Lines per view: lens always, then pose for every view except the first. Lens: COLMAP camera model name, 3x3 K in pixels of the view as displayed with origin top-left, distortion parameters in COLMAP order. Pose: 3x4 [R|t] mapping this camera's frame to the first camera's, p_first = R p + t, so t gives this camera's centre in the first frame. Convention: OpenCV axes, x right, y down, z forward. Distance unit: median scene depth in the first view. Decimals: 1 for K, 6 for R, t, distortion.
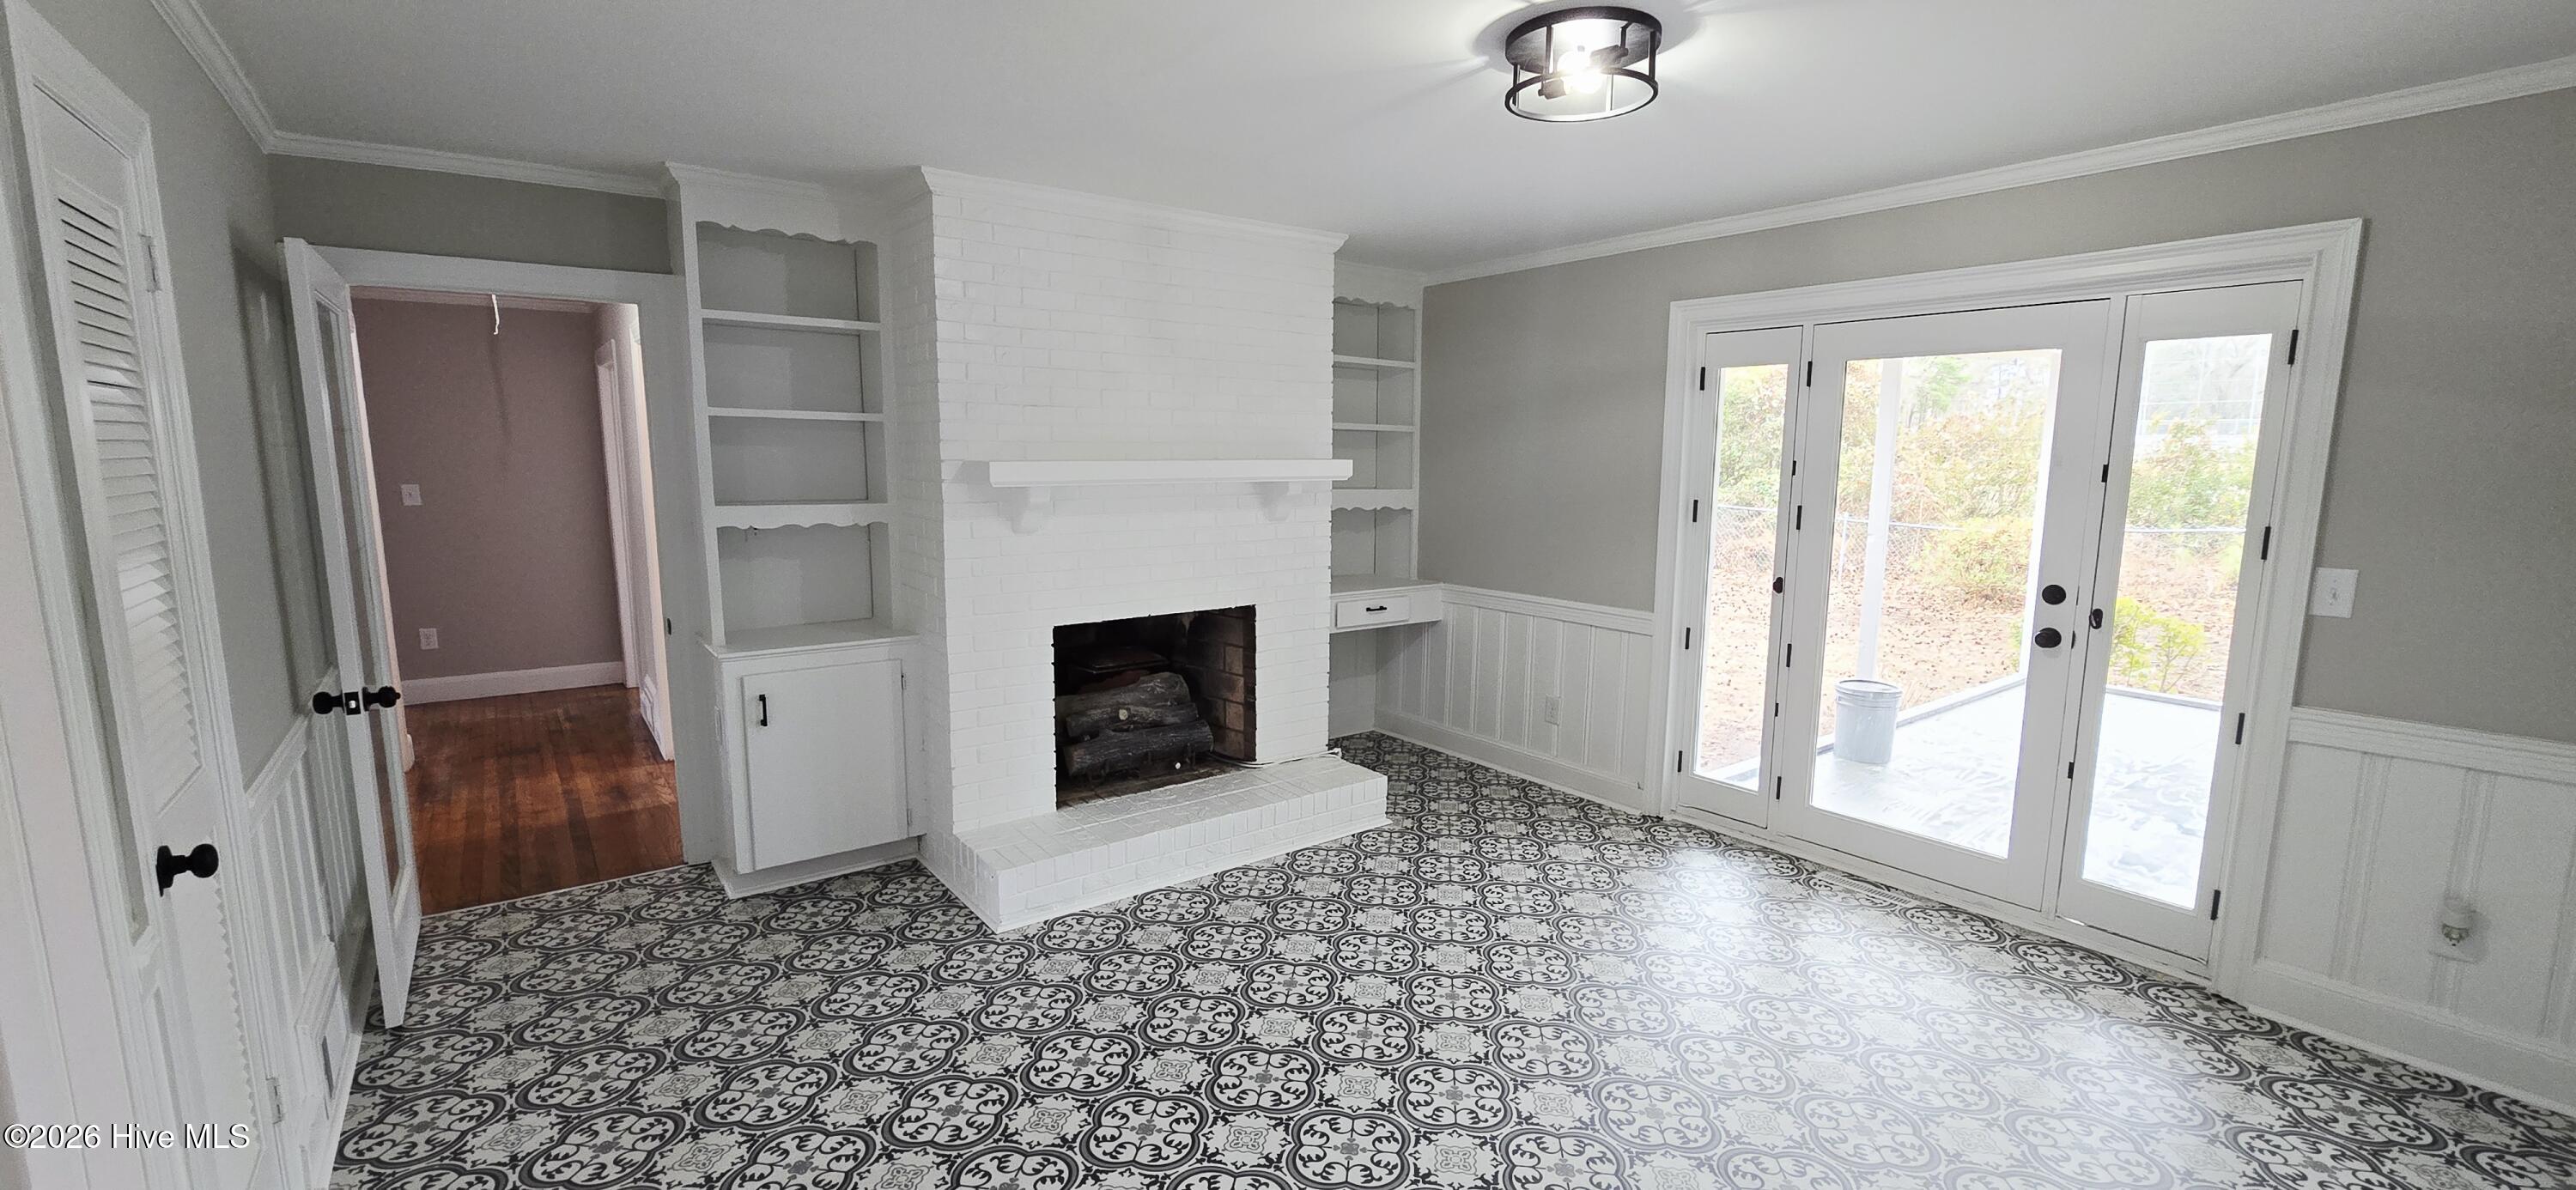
lens RADIAL K [[1051.1, 0, 1309.8], [0, 1051.1, 602.3], [0, 0, 1]] dist [-0.007743, 0.000453]
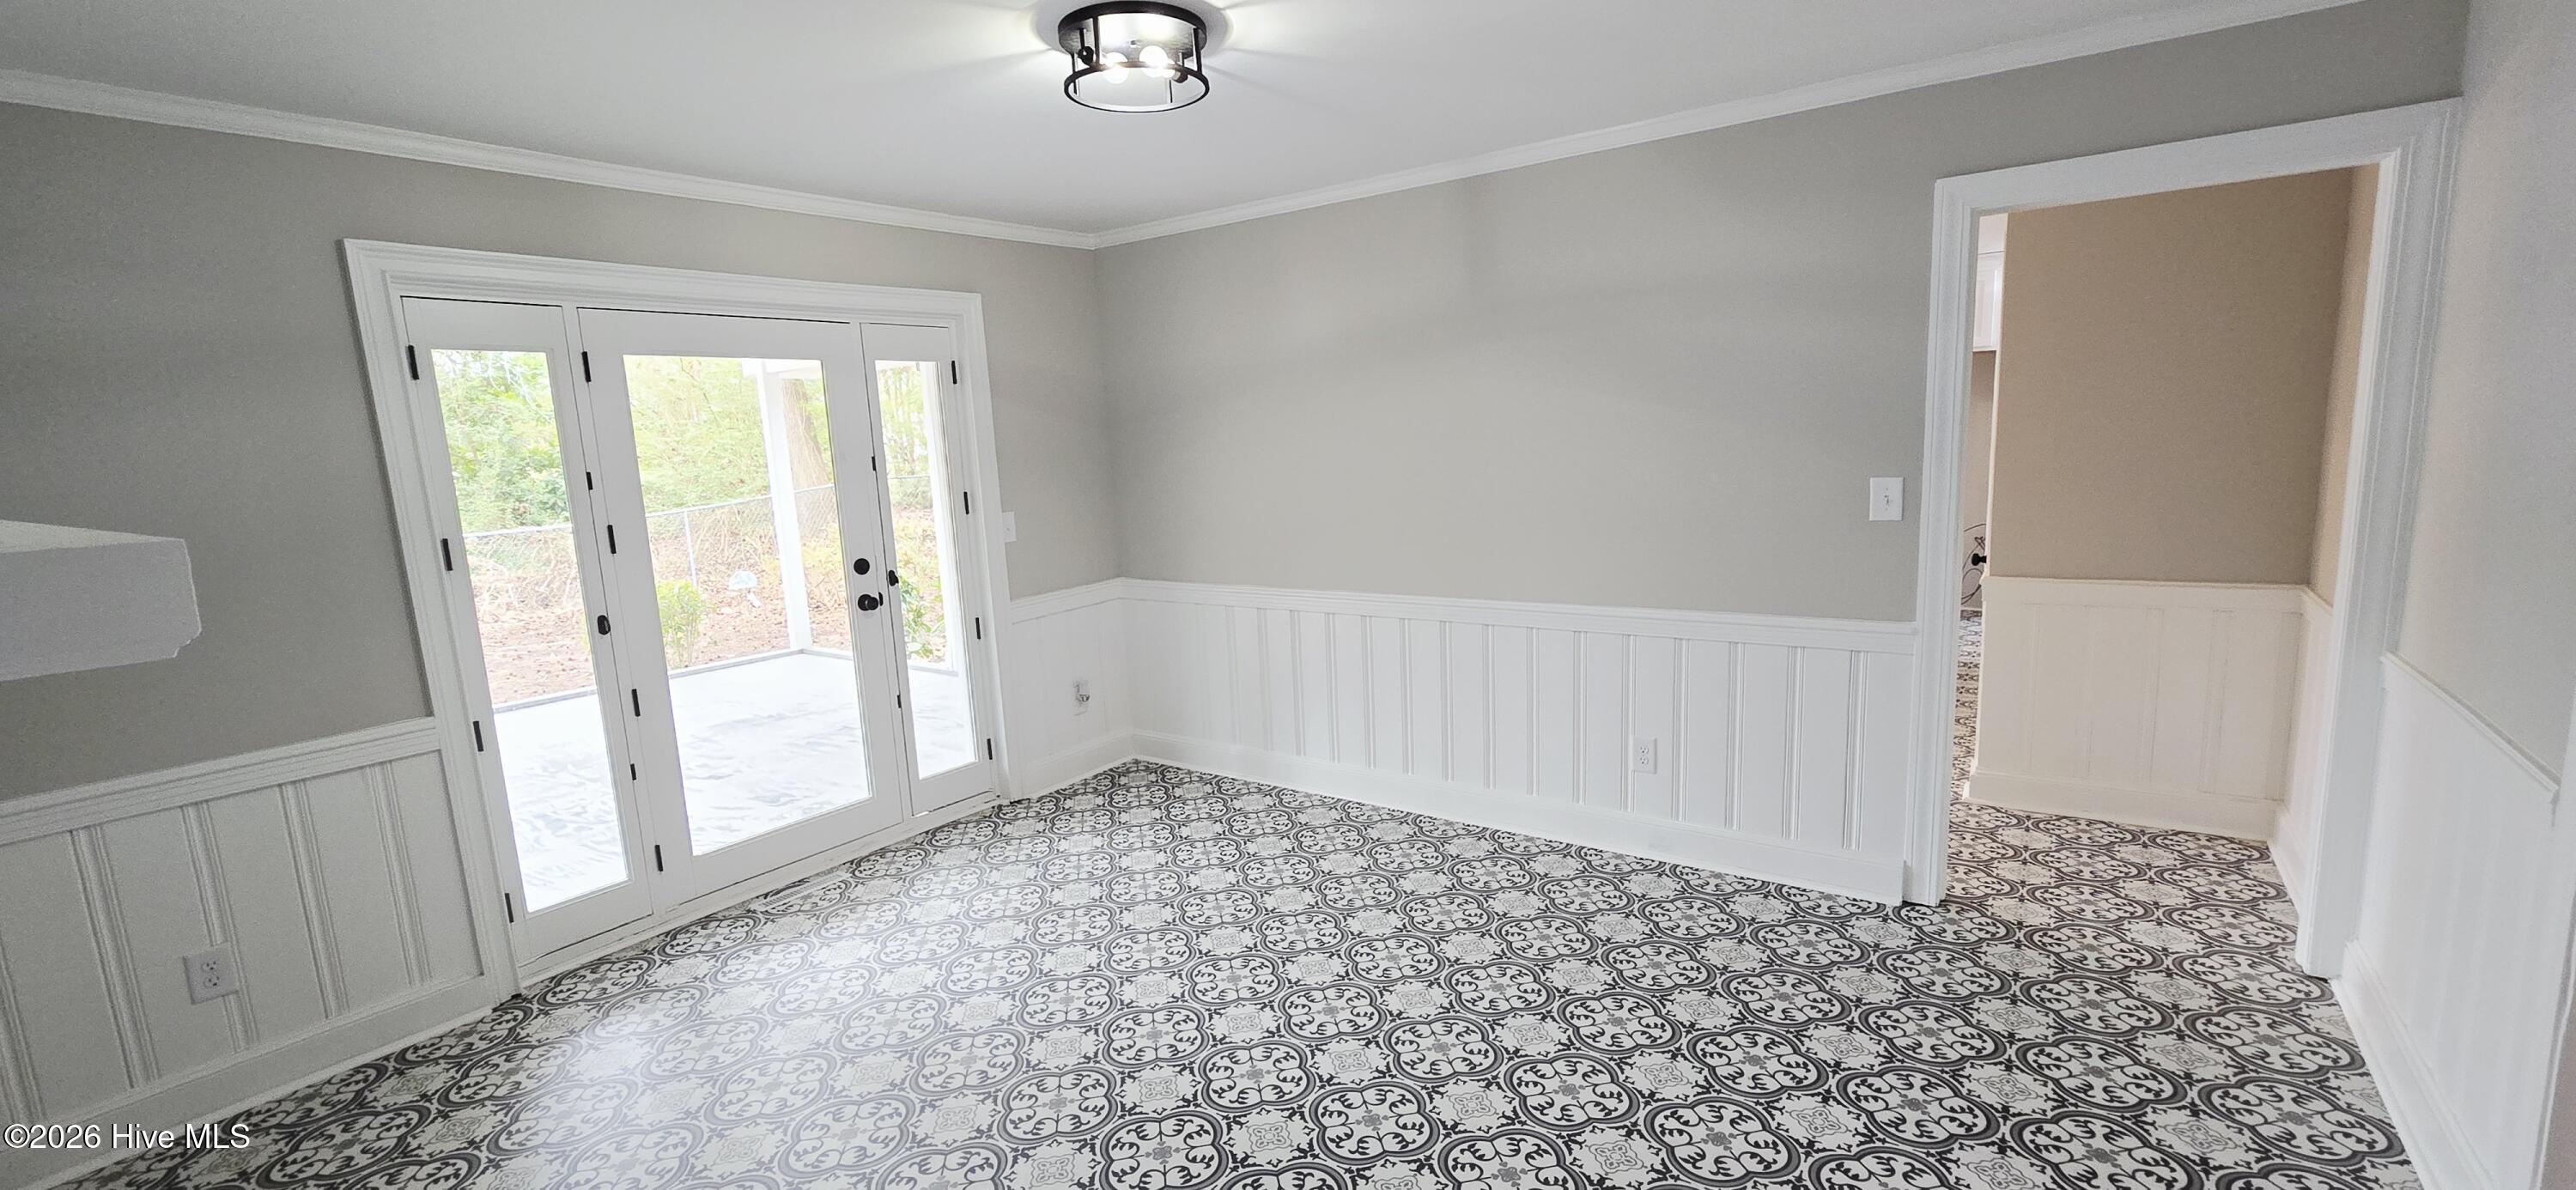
lens RADIAL K [[1051.1, 0, 1325.3], [0, 1051.1, 600.5], [0, 0, 1]] dist [-0.007743, 0.000453]
pose [[-0.312036, -0.145017, 0.938937, -0.489988], [0.178656, 0.961695, 0.207905, -0.103486], [-0.933121, 0.232621, -0.274175, 0.696107]]
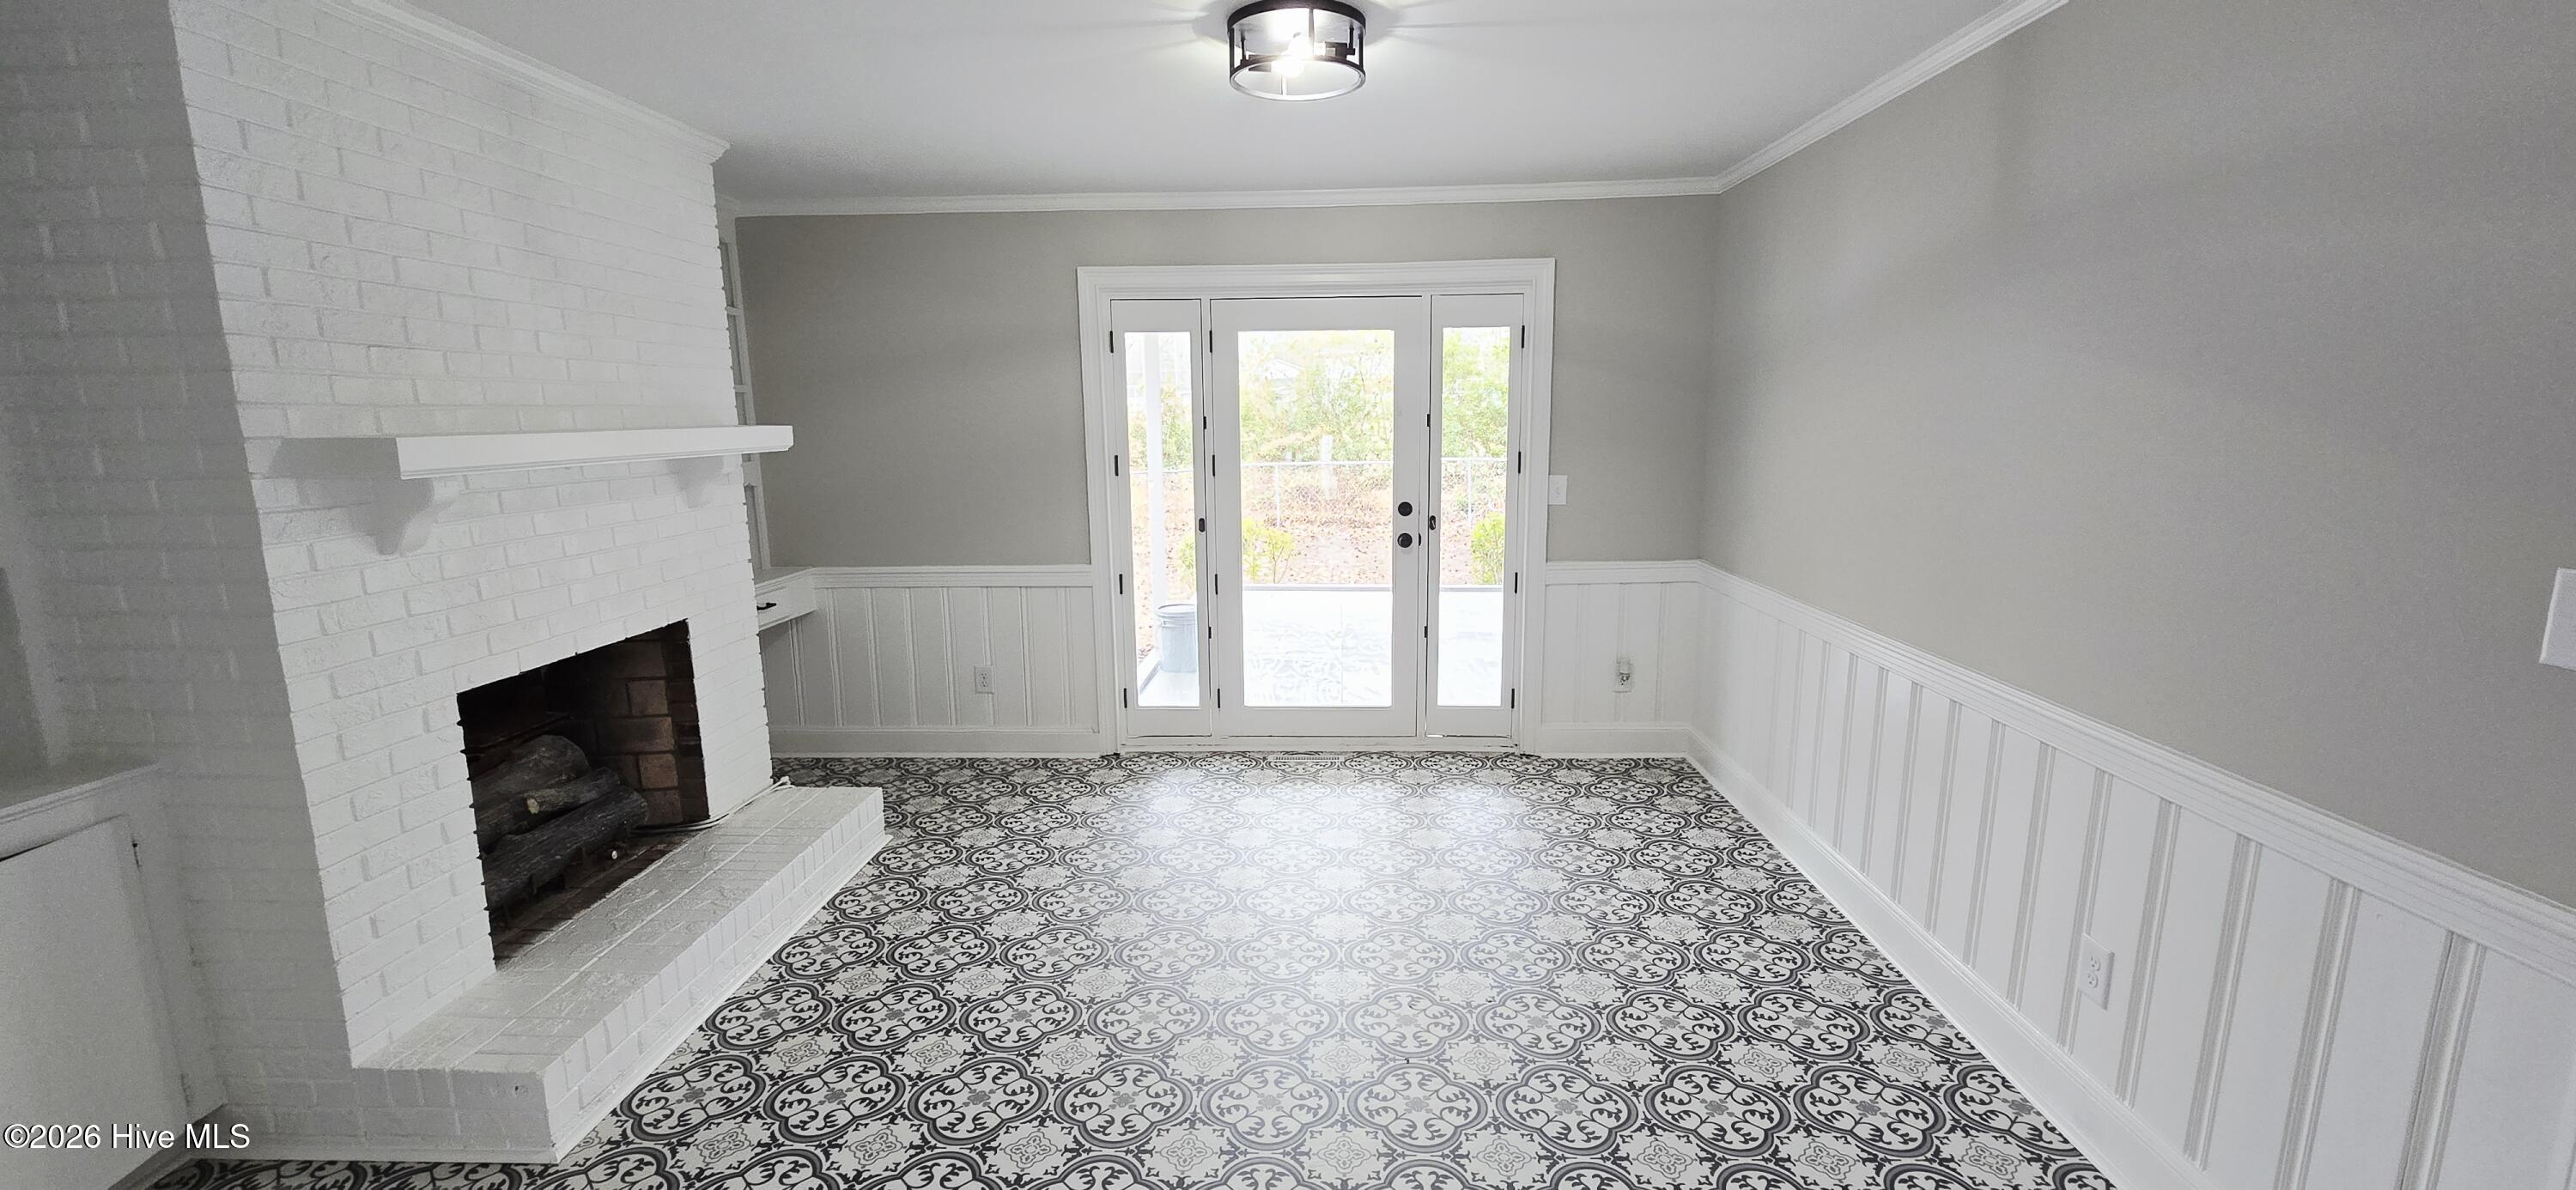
lens RADIAL K [[1051.1, 0, 1275.9], [0, 1051.1, 605.0], [0, 0, 1]] dist [-0.007743, 0.000453]
pose [[0.633169, -0.151593, 0.759023, -0.392528], [0.124680, 0.987803, 0.093278, -0.027454], [-0.763905, 0.035575, 0.644347, 0.196801]]
